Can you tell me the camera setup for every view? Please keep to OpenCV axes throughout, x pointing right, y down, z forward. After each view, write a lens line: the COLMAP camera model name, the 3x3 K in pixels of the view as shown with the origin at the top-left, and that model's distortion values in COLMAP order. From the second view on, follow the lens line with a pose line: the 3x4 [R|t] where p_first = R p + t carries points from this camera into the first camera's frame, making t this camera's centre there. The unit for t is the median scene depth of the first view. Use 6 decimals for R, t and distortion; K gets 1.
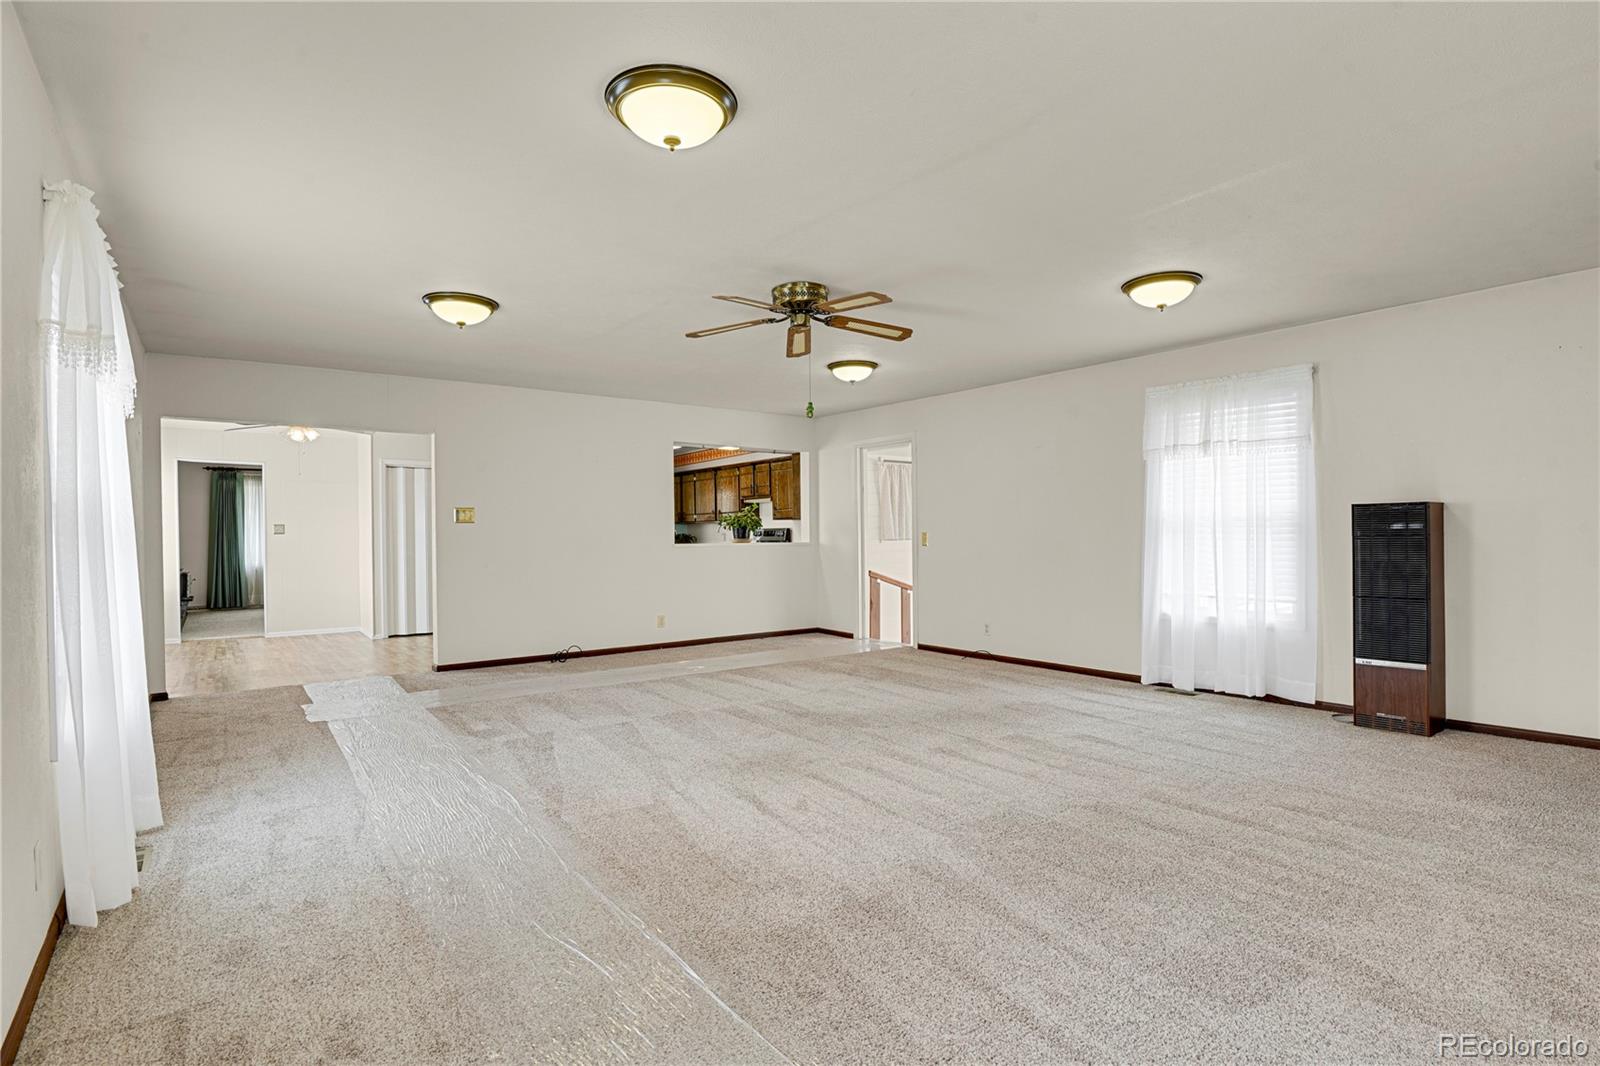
lens RADIAL K [[767.7, 0, 797.3], [0, 767.7, 539.2], [0, 0, 1]] dist [-0.025128, -0.000925]
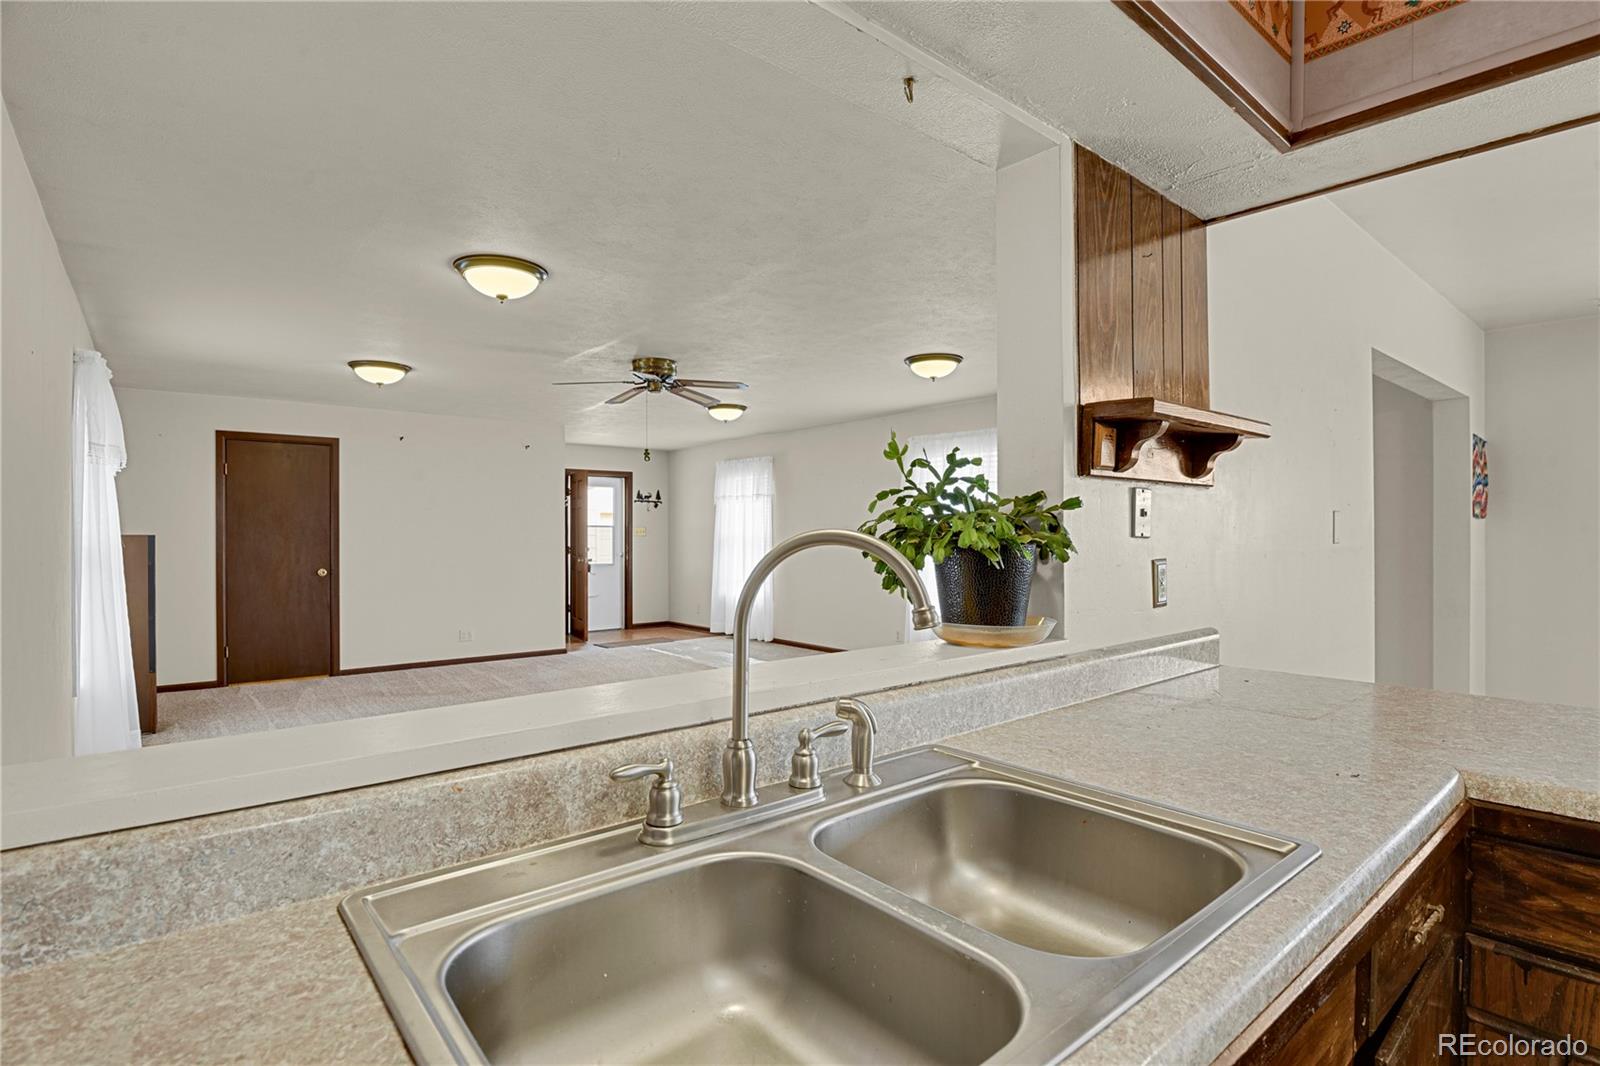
lens RADIAL K [[781.2, 0, 802.8], [0, 781.2, 538.9], [0, 0, 1]] dist [-0.025642, -0.003427]
pose [[-0.999111, 0.013806, -0.039831, -0.093184], [0.013279, 0.999821, 0.013457, -0.025493], [0.040010, 0.012916, -0.999116, 1.260316]]
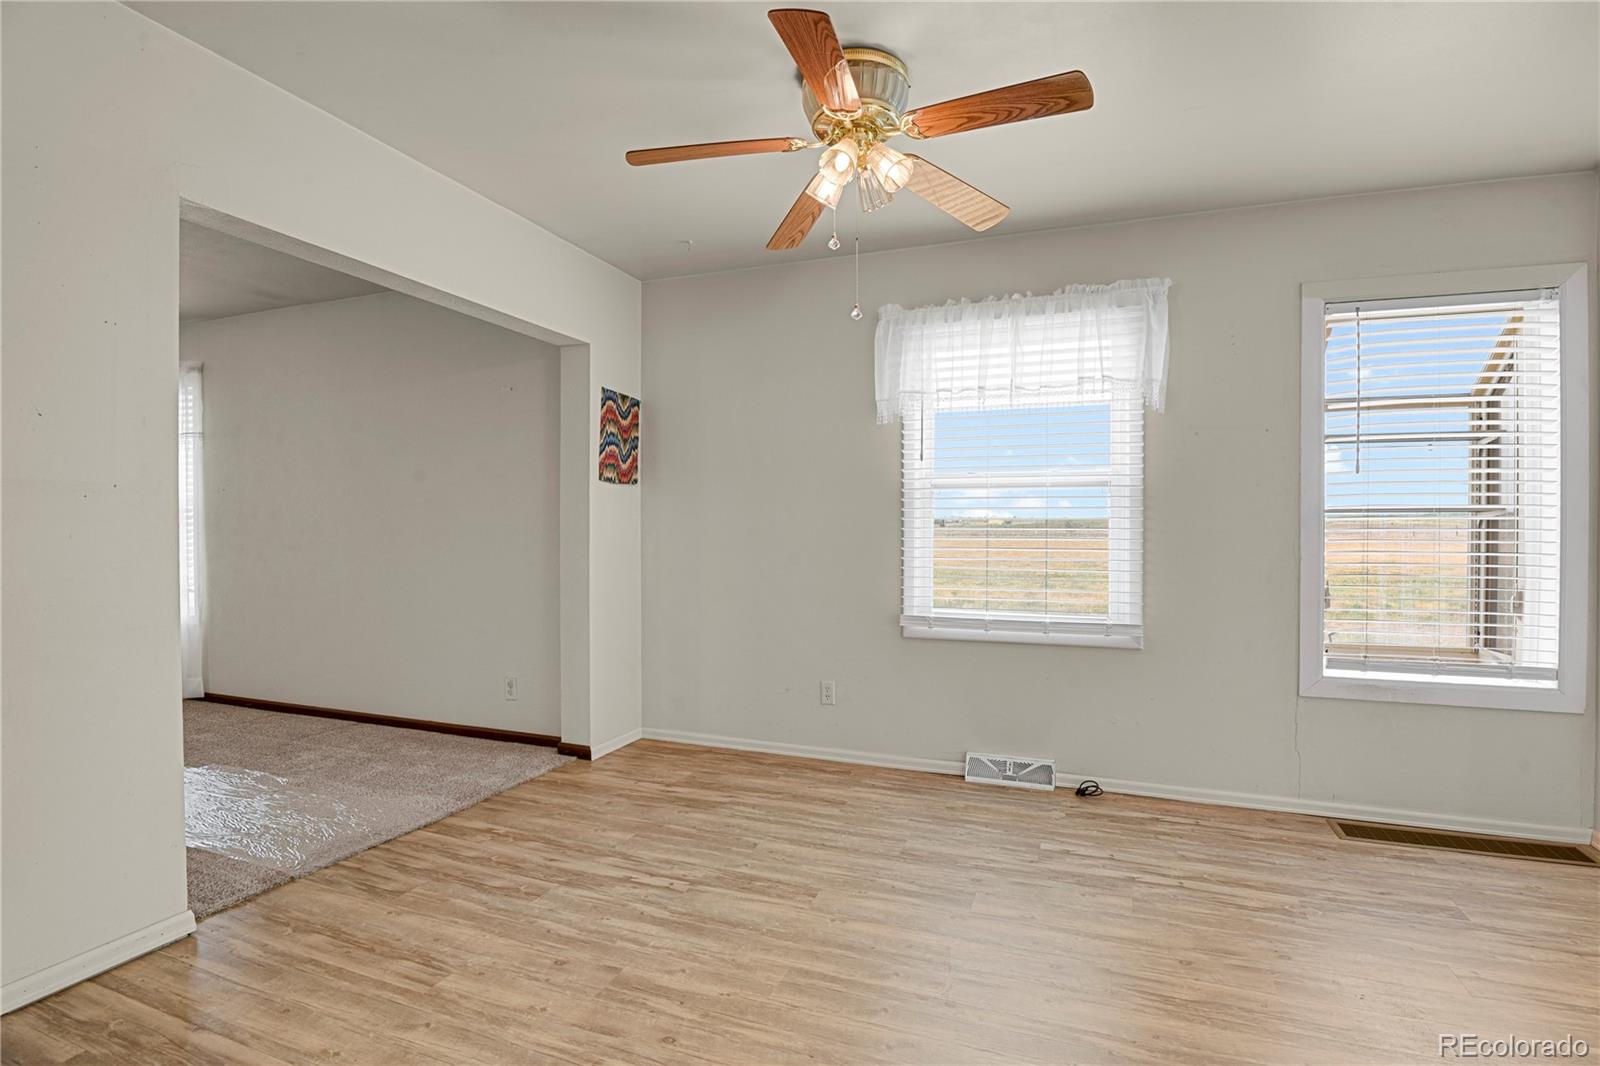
lens RADIAL K [[784.3, 0, 806.5], [0, 784.3, 530.8], [0, 0, 1]] dist [-0.029021, -0.000148]
pose [[-0.847147, 0.005671, -0.531328, -0.456776], [-0.000120, 0.999941, 0.010864, 0.000481], [0.531358, 0.009267, -0.847097, 1.224645]]
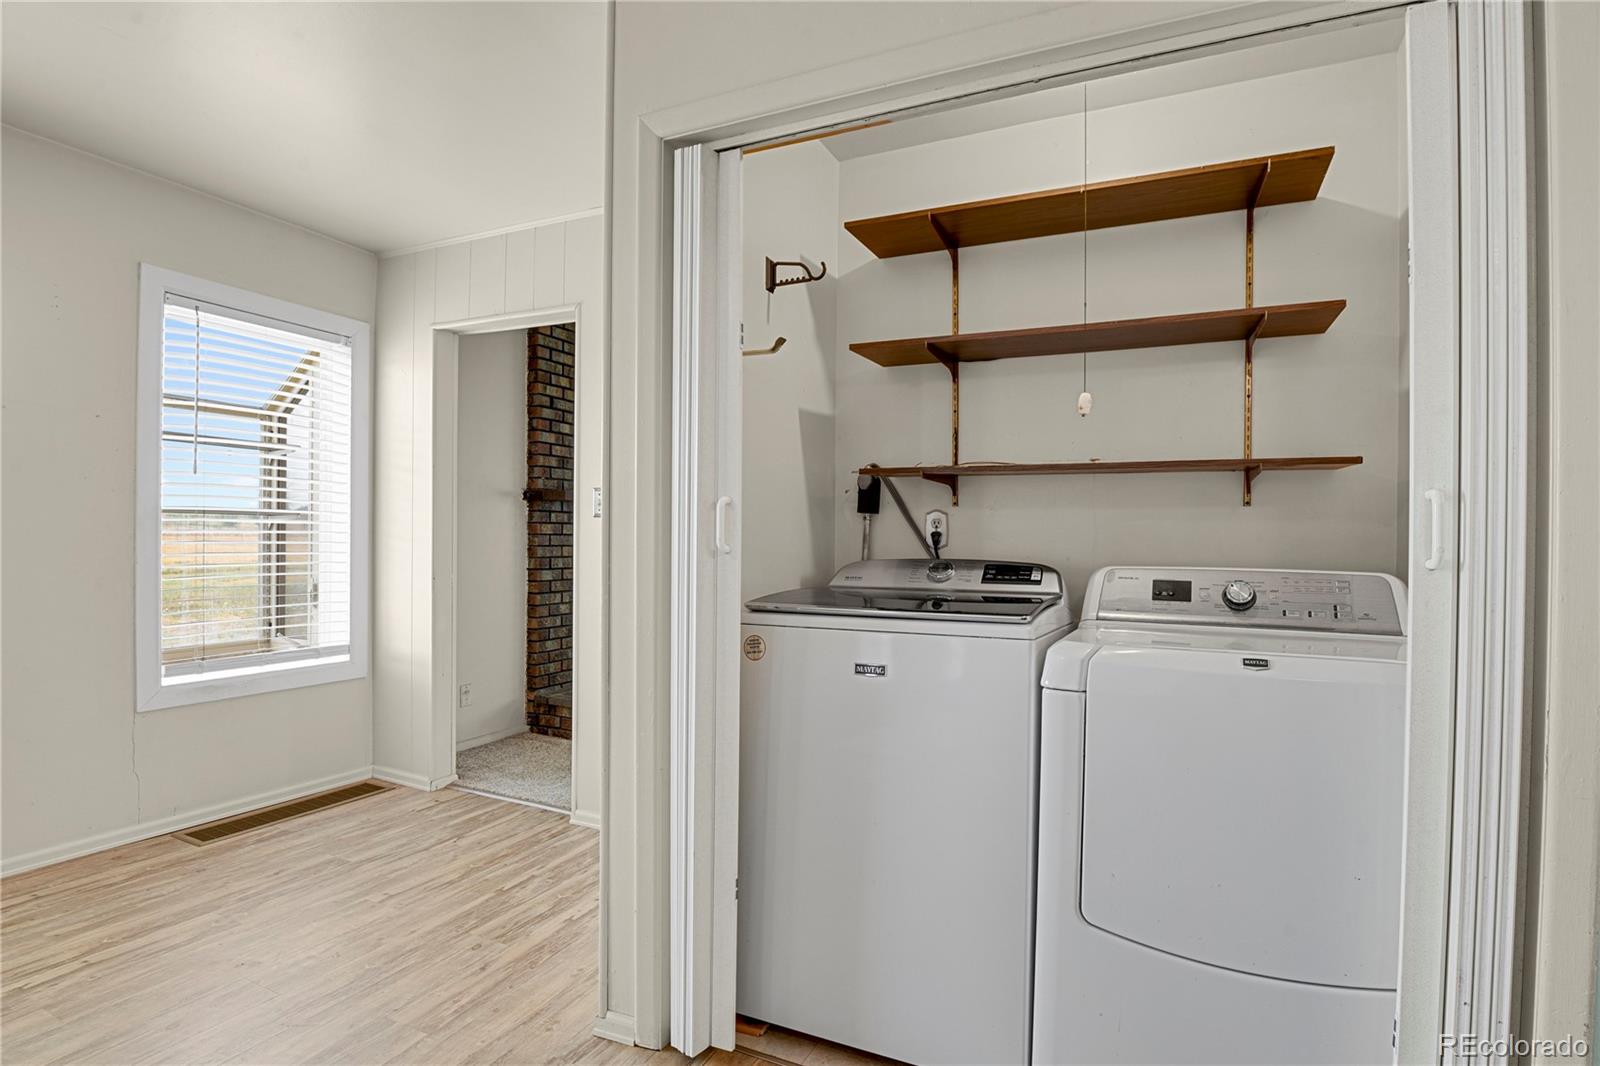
lens RADIAL K [[795.5, 0, 804.1], [0, 795.5, 541.4], [0, 0, 1]] dist [-0.029626, -0.000942]
pose [[0.456667, 0.017530, -0.889465, -0.414601], [-0.022683, 0.999710, 0.008057, -0.000859], [0.889348, 0.016497, 0.456933, 1.128488]]
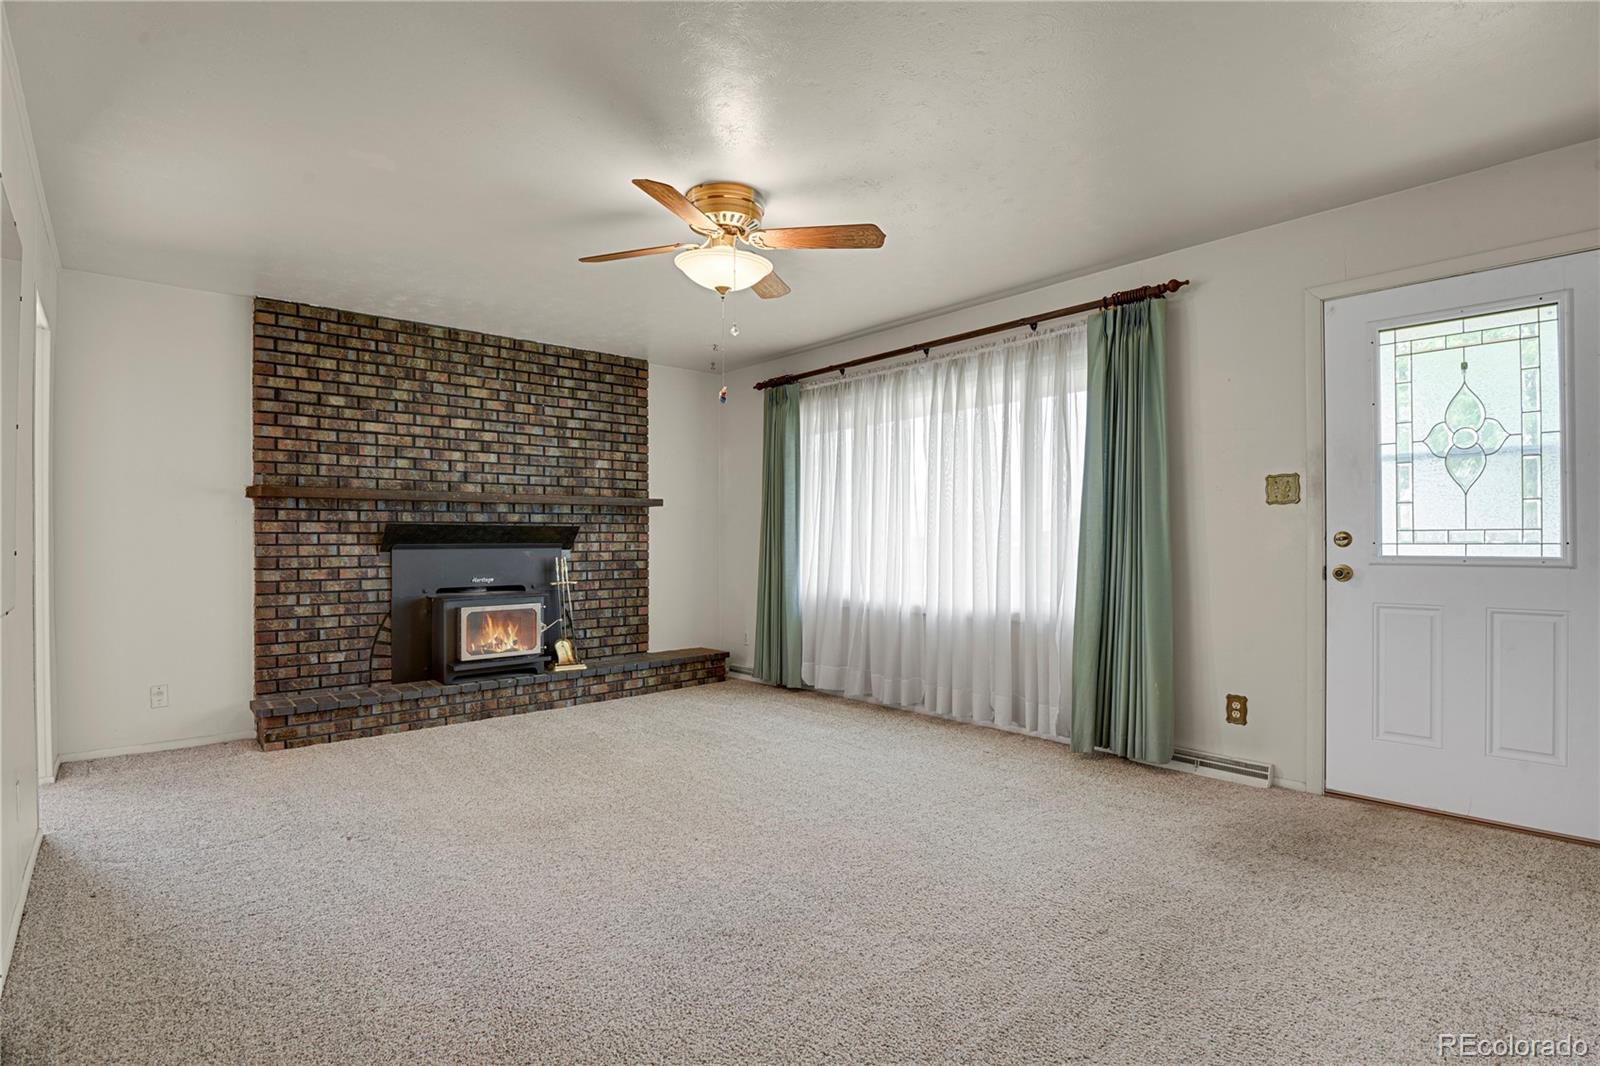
lens RADIAL K [[781.2, 0, 802.8], [0, 781.2, 538.9], [0, 0, 1]] dist [-0.025642, -0.003427]
pose [[0.071860, 0.007814, -0.997384, -0.456100], [-0.007441, 0.999946, 0.007298, 0.000605], [0.997387, 0.006897, 0.071914, 1.590096]]
